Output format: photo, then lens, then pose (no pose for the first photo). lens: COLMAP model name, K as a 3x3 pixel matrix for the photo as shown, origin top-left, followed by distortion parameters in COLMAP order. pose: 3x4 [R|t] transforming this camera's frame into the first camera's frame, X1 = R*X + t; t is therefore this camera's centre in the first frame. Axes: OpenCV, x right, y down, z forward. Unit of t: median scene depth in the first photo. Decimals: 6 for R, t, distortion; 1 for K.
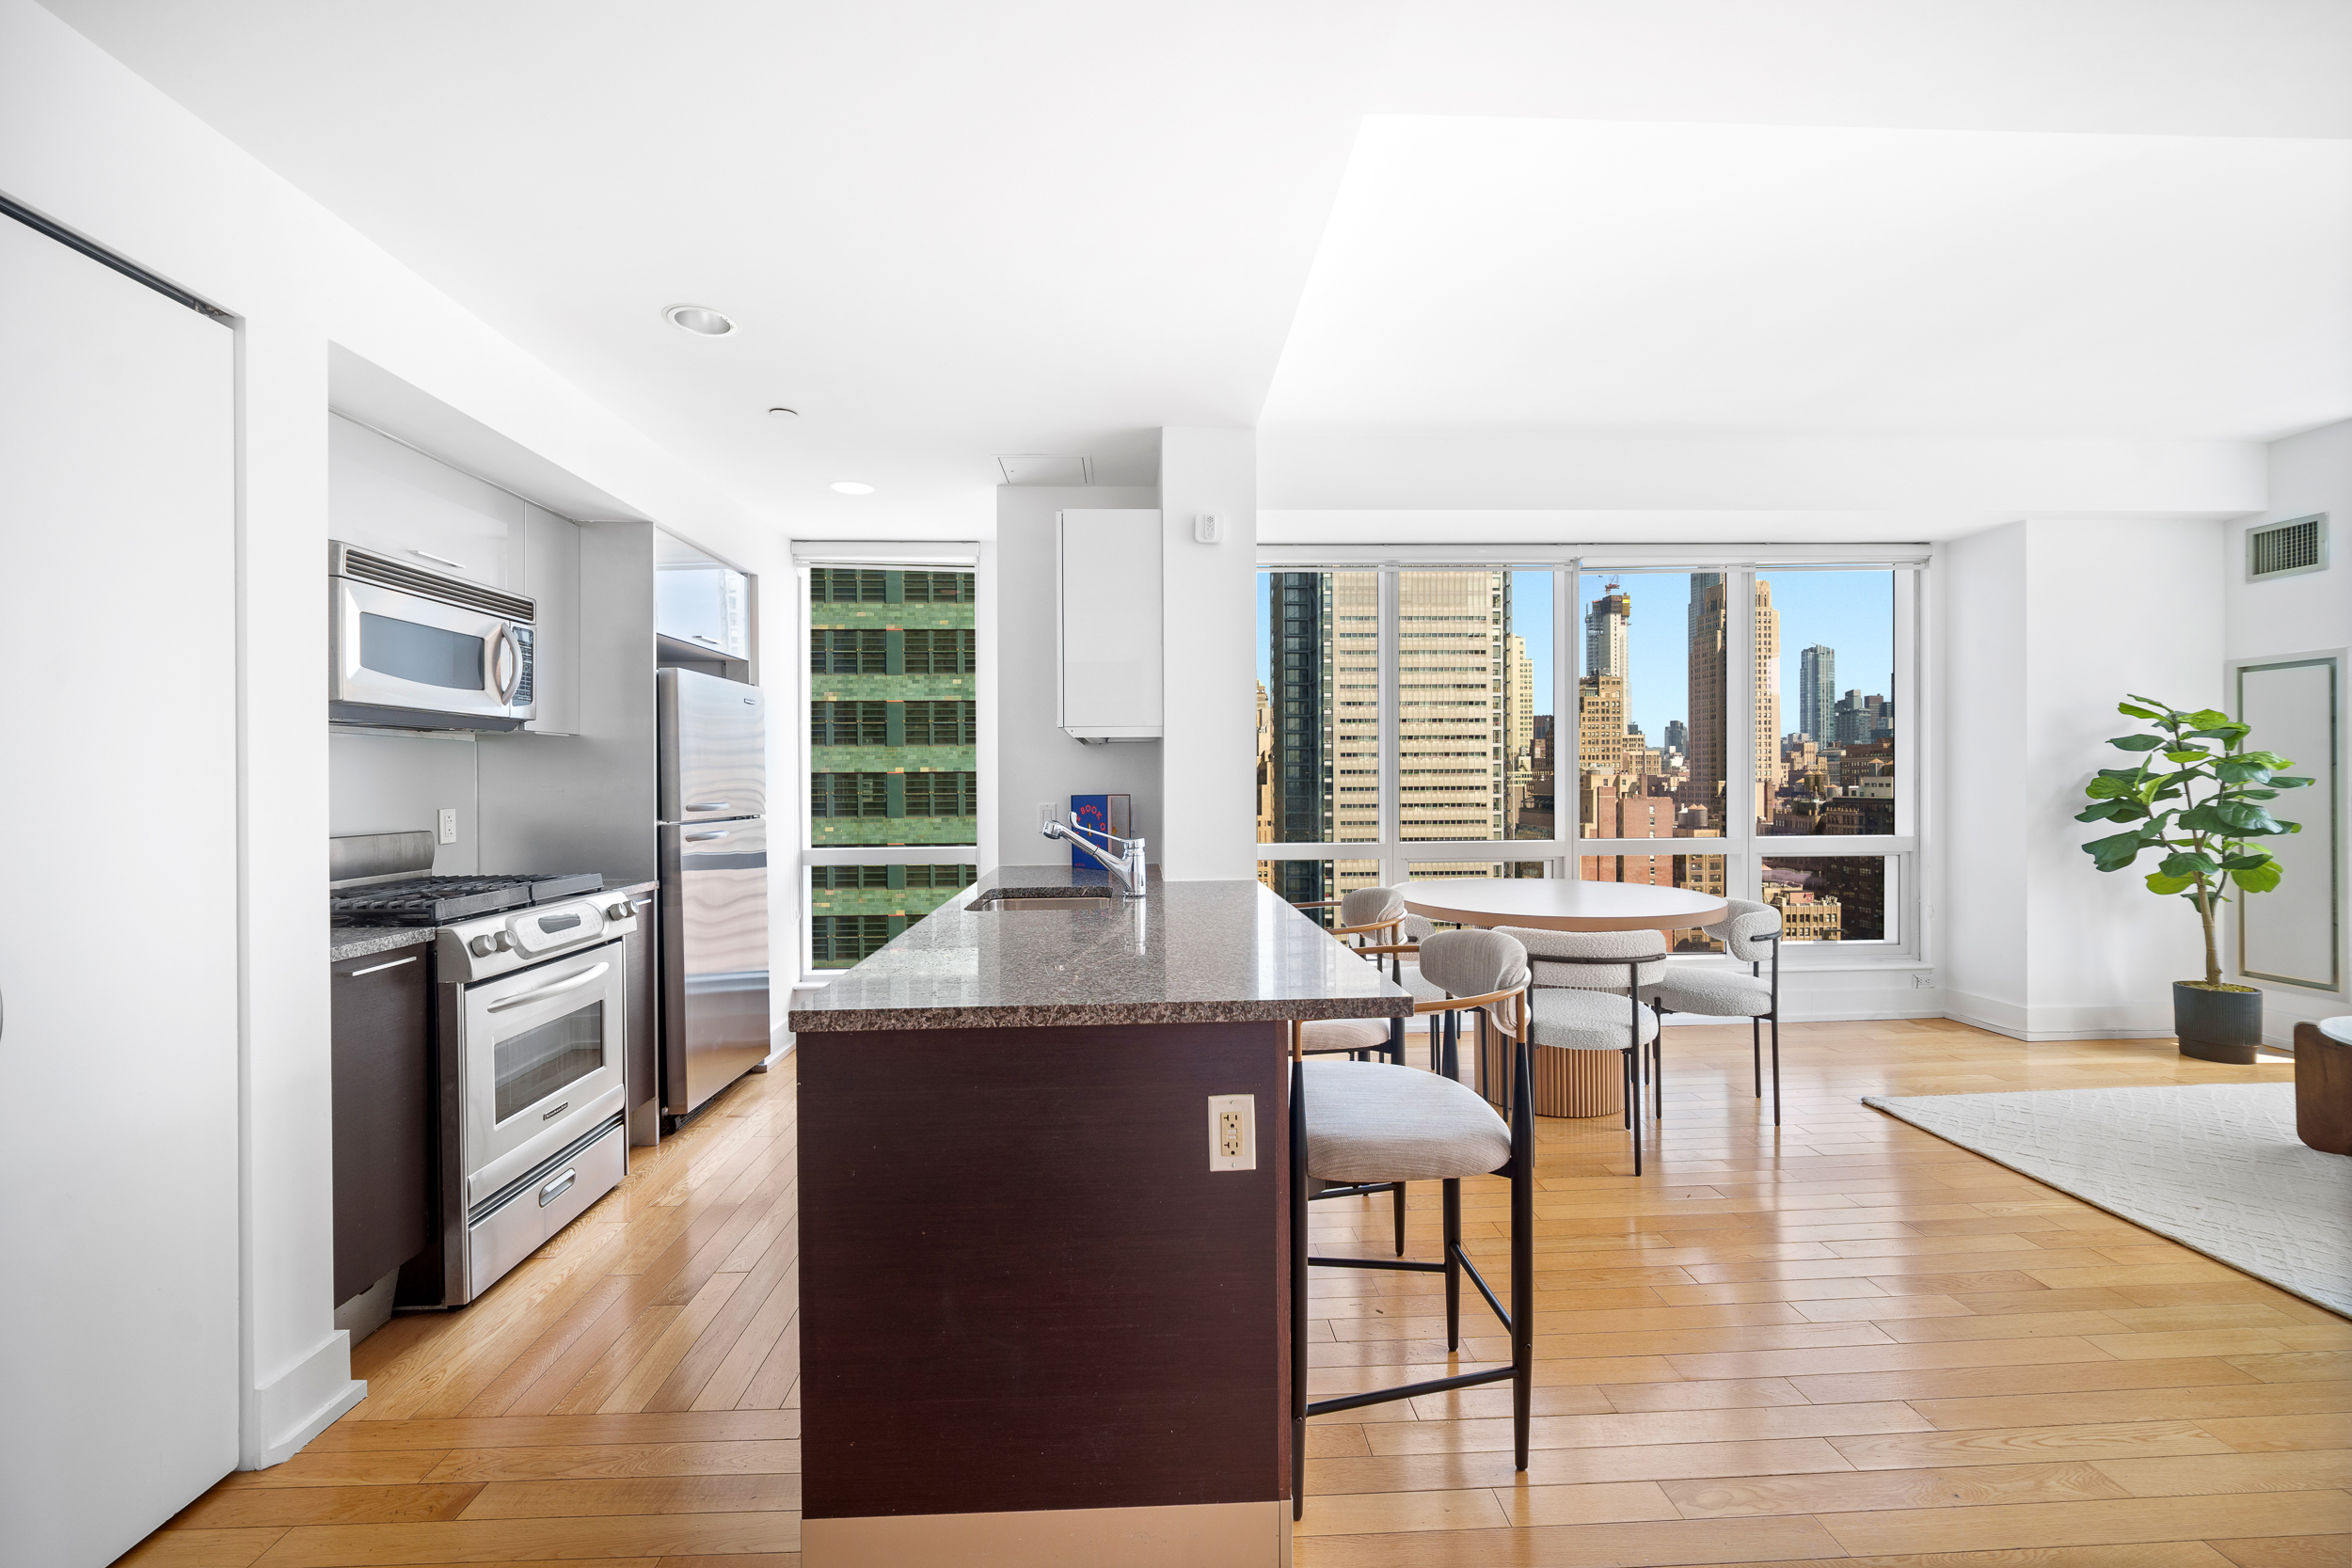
lens RADIAL K [[956.7, 0, 1162.2], [0, 956.7, 776.8], [0, 0, 1]] dist [-0.001820, 0.000589]
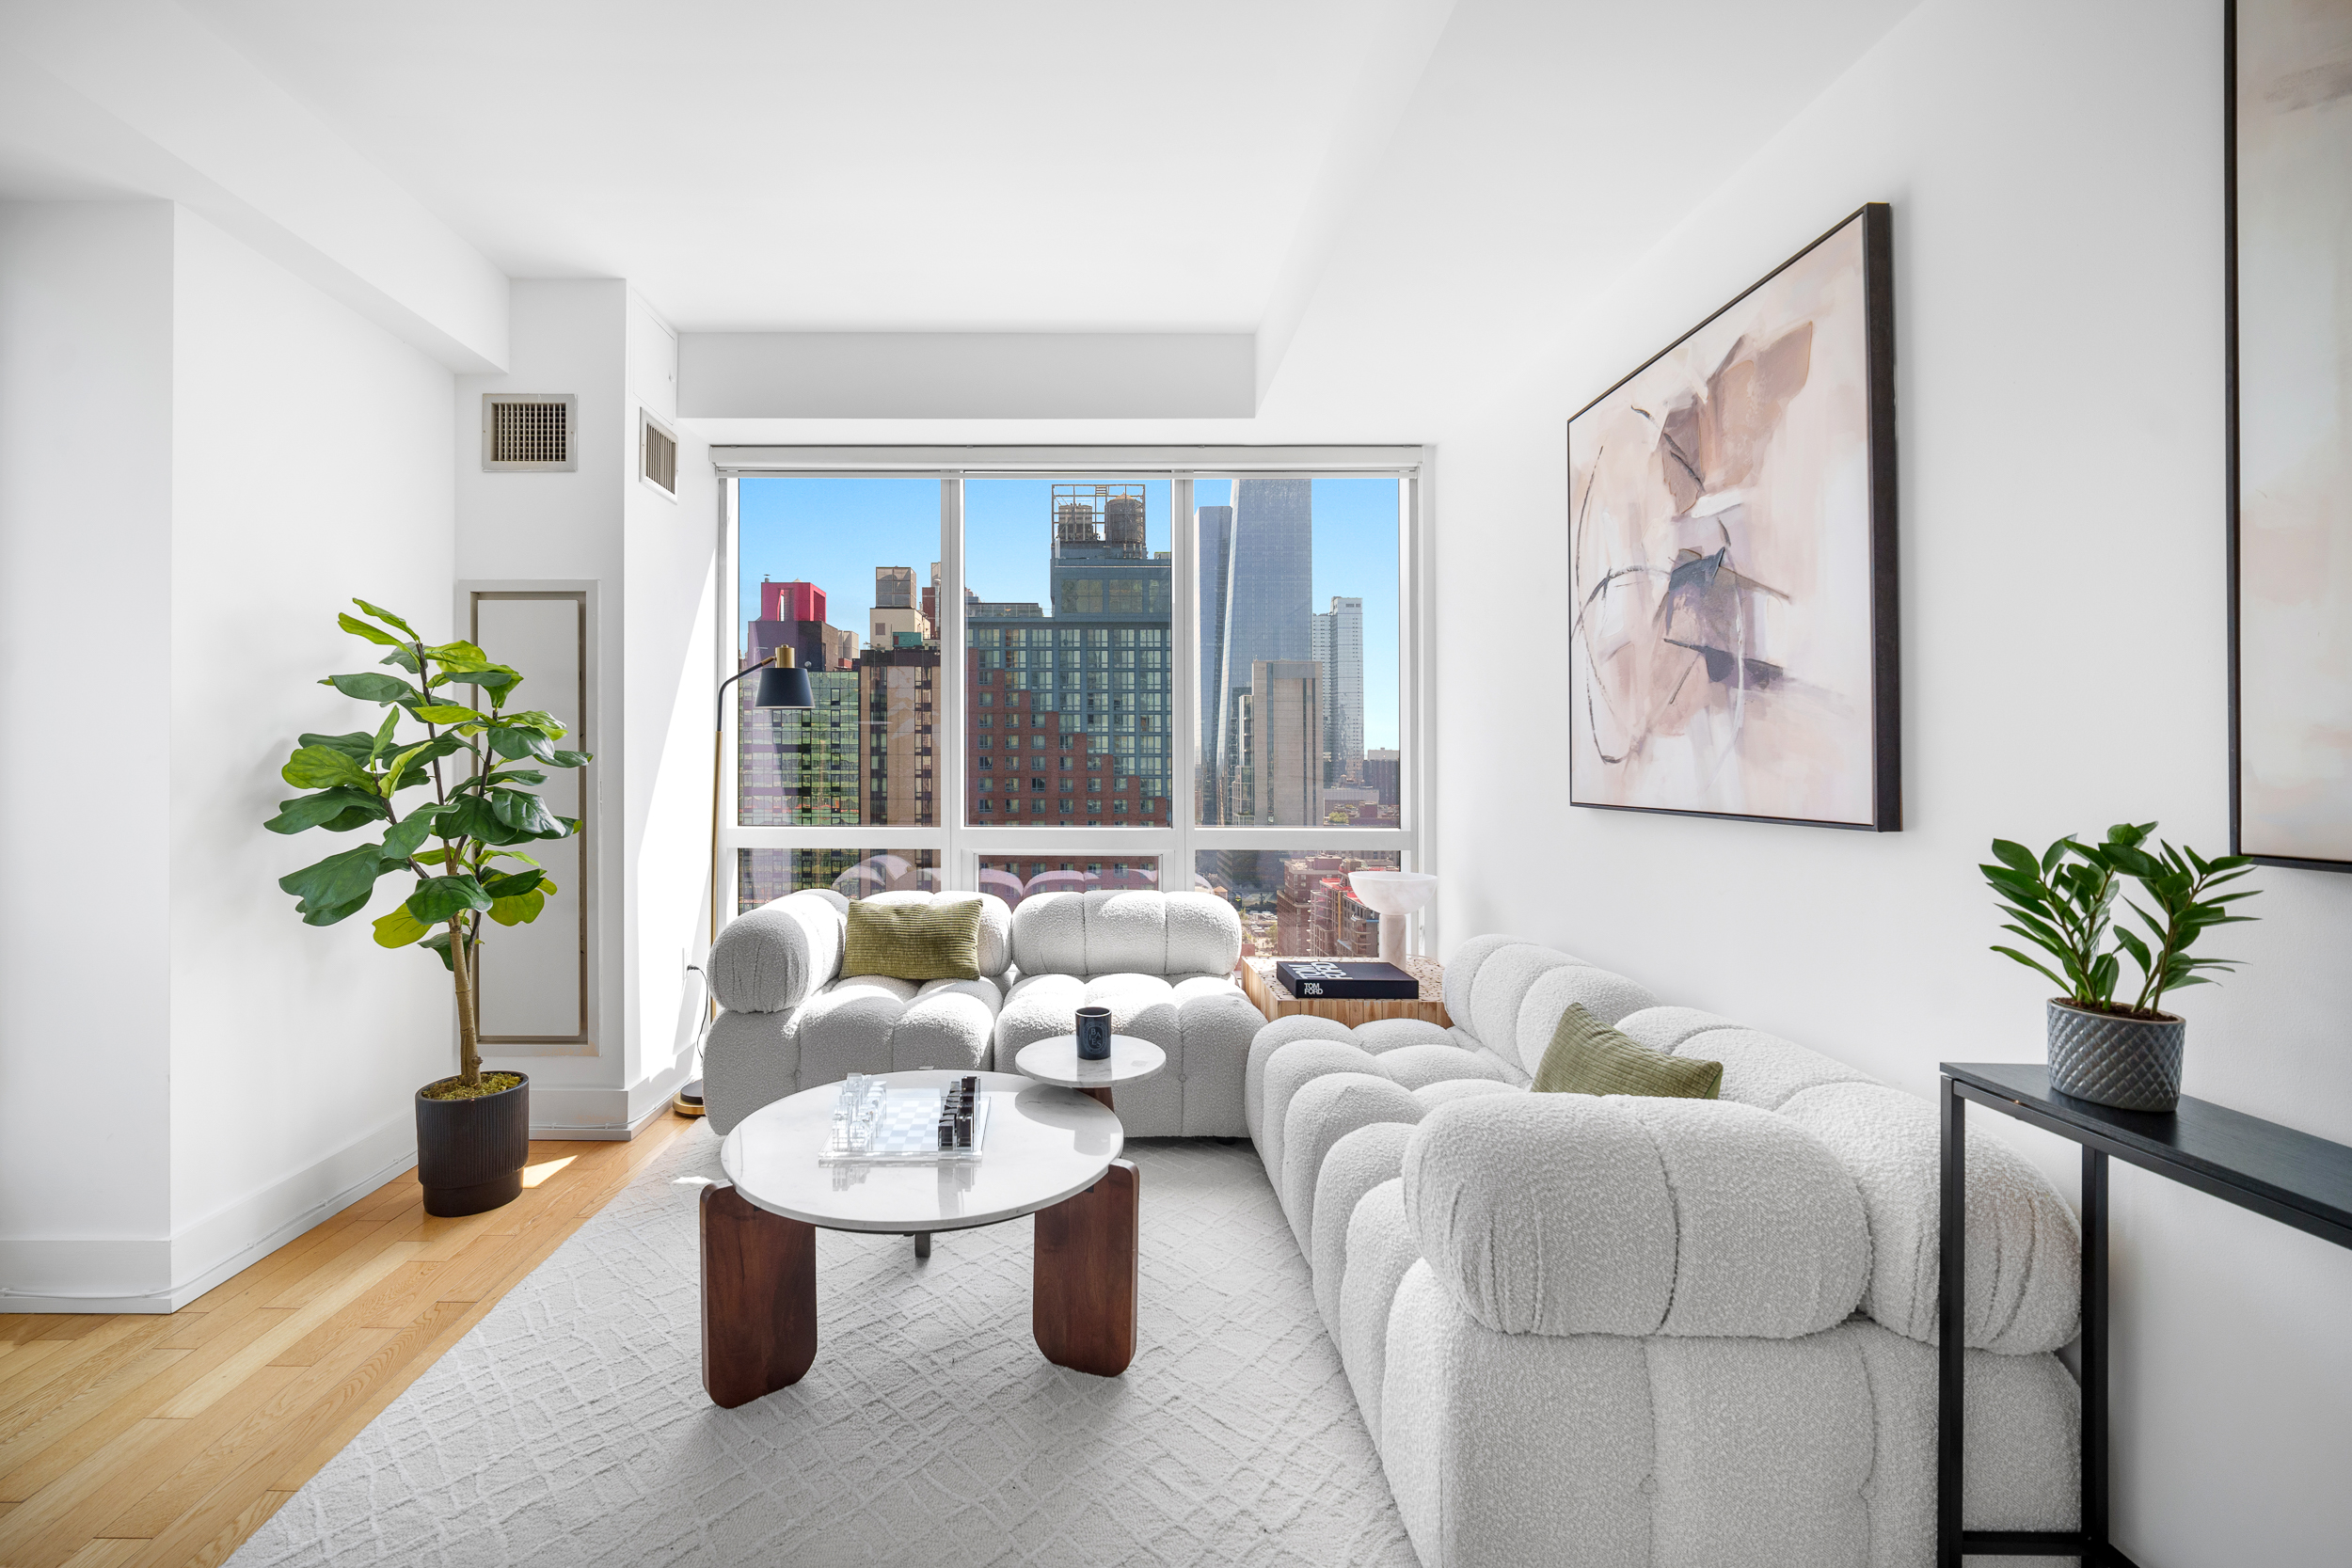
lens RADIAL K [[990.7, 0, 1082.7], [0, 990.7, 769.3], [0, 0, 1]] dist [0.003865, 0.000333]
pose [[0.047159, -0.000761, 0.998887, 0.462647], [-0.009934, 0.999950, 0.001230, 0.007853], [-0.998838, -0.009981, 0.047149, 0.559763]]
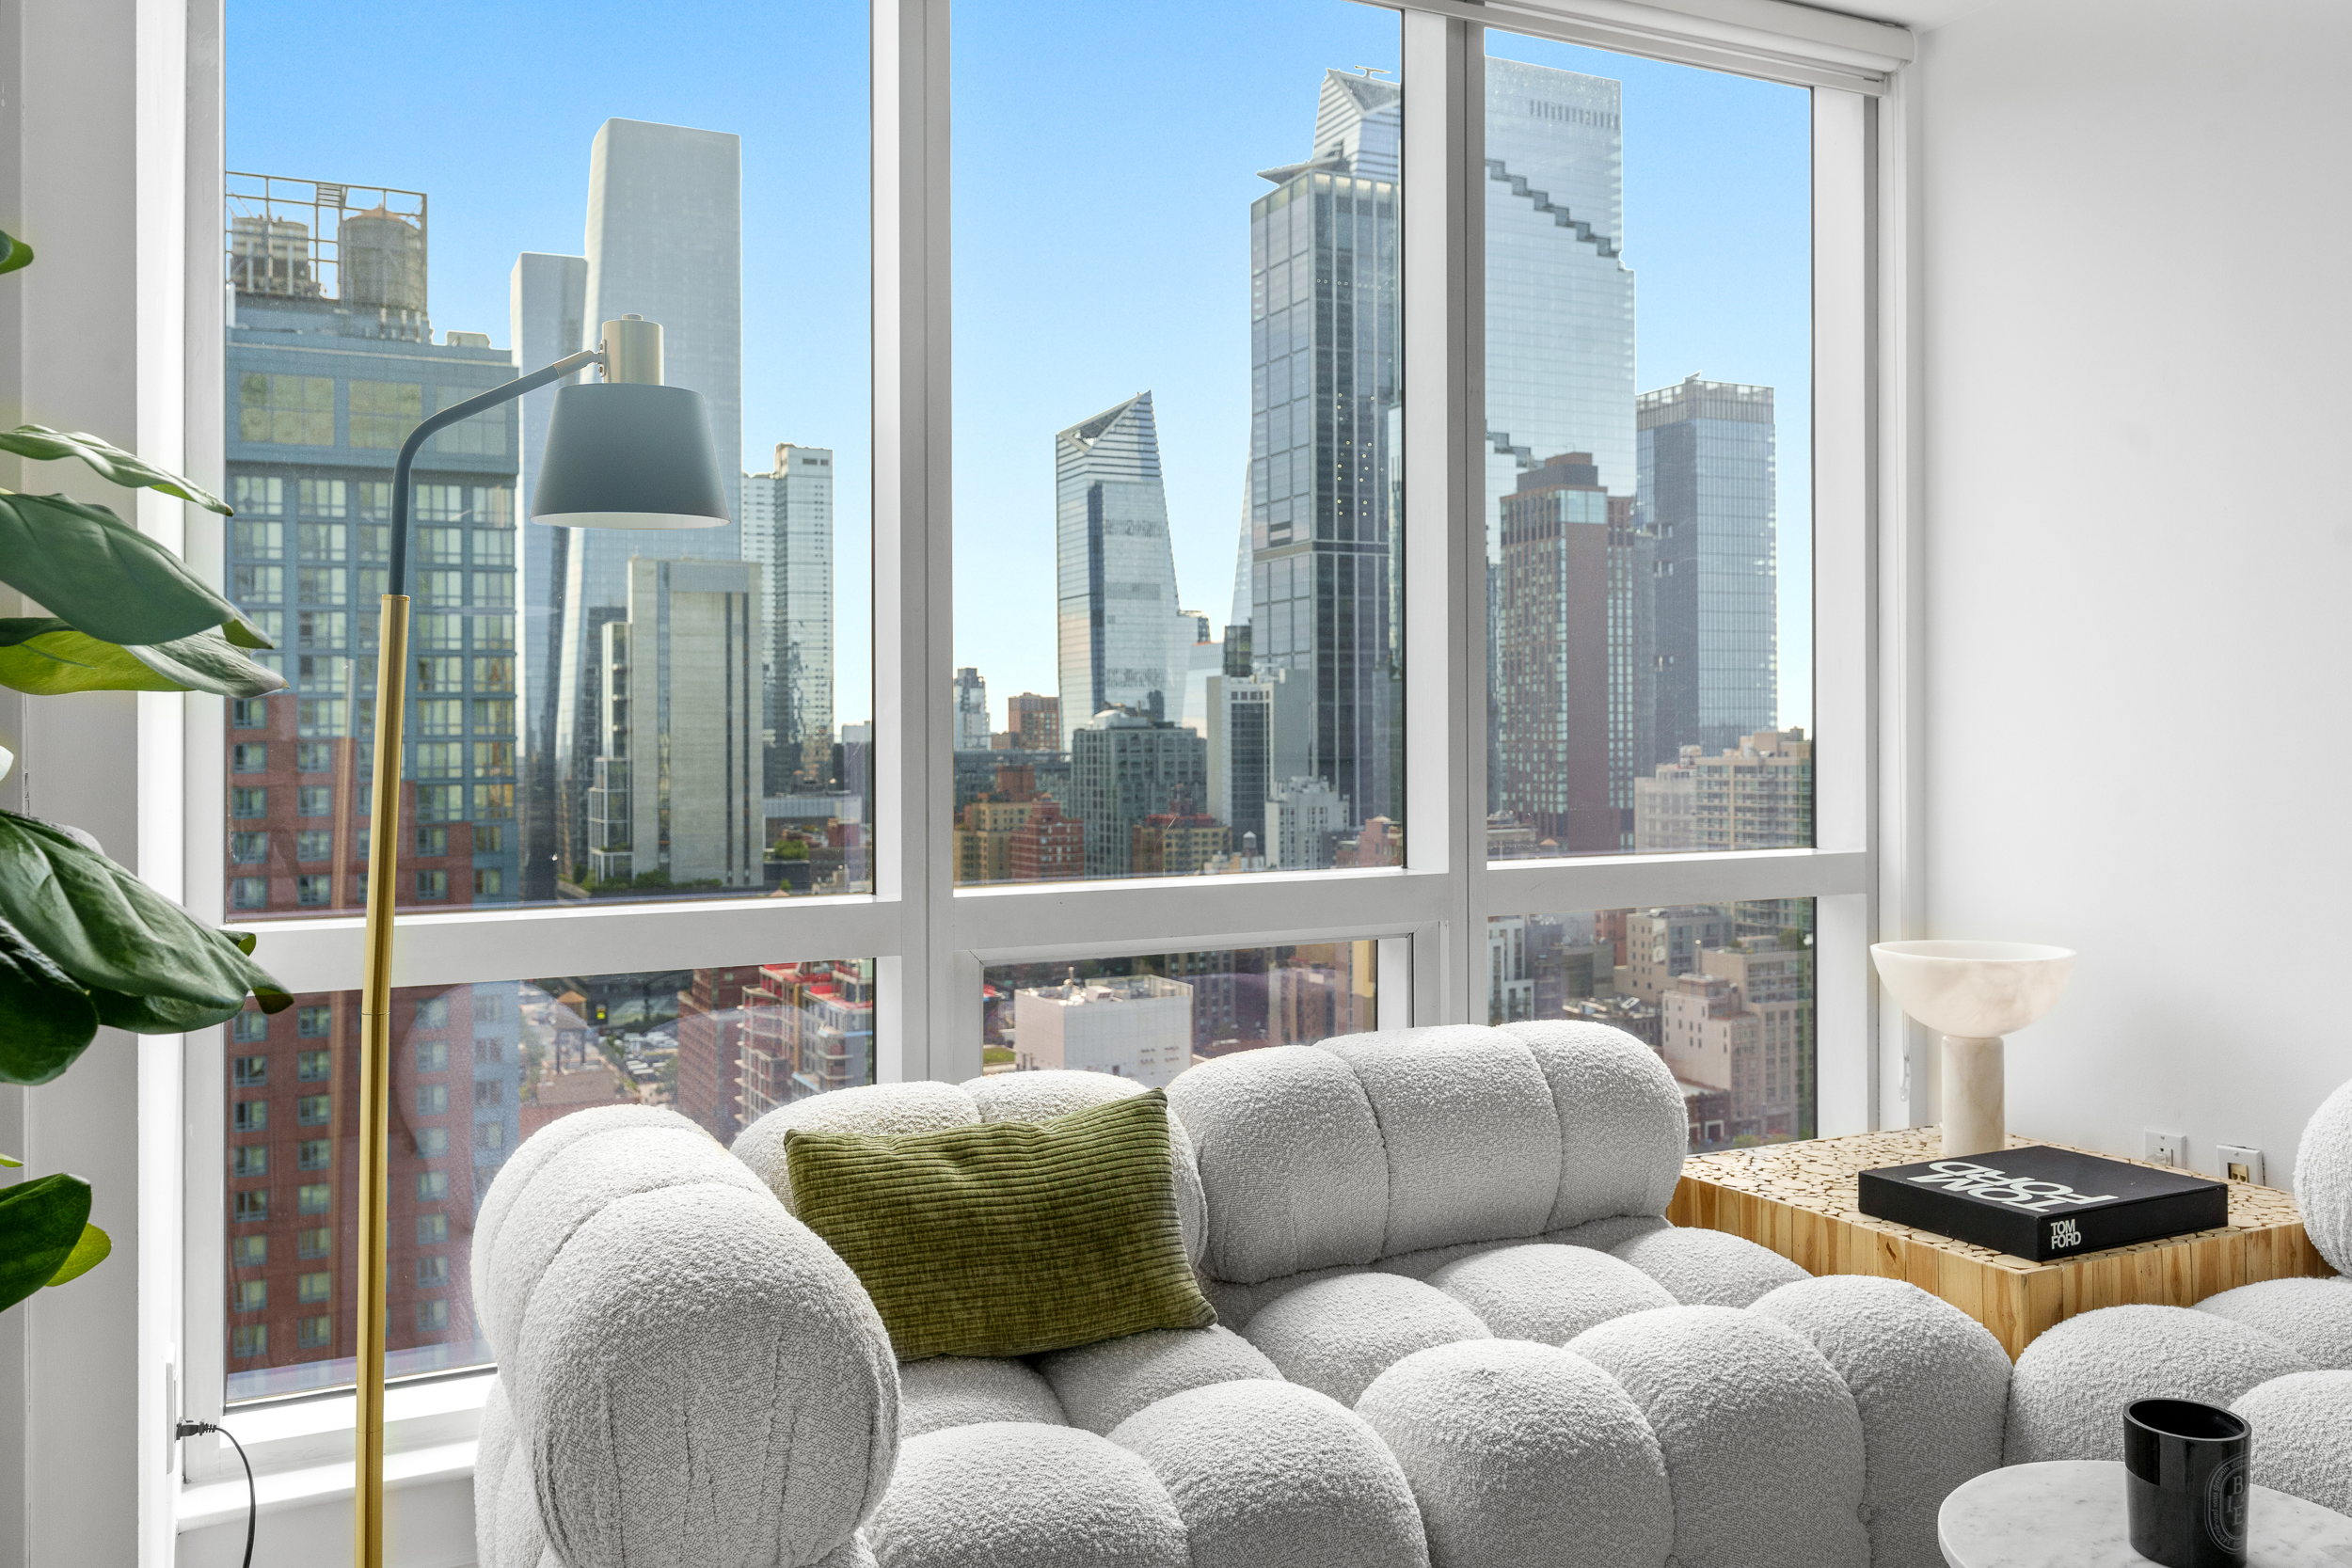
lens RADIAL K [[1834.3, 0, 1162.9], [0, 1834.3, 766.4], [0, 0, 1]] dist [0.003481, -0.004401]
pose [[-0.394218, 0.000302, 0.919017, 0.489867], [0.008476, 0.999959, 0.003308, 0.008911], [-0.918978, 0.009093, -0.394205, 0.588060]]
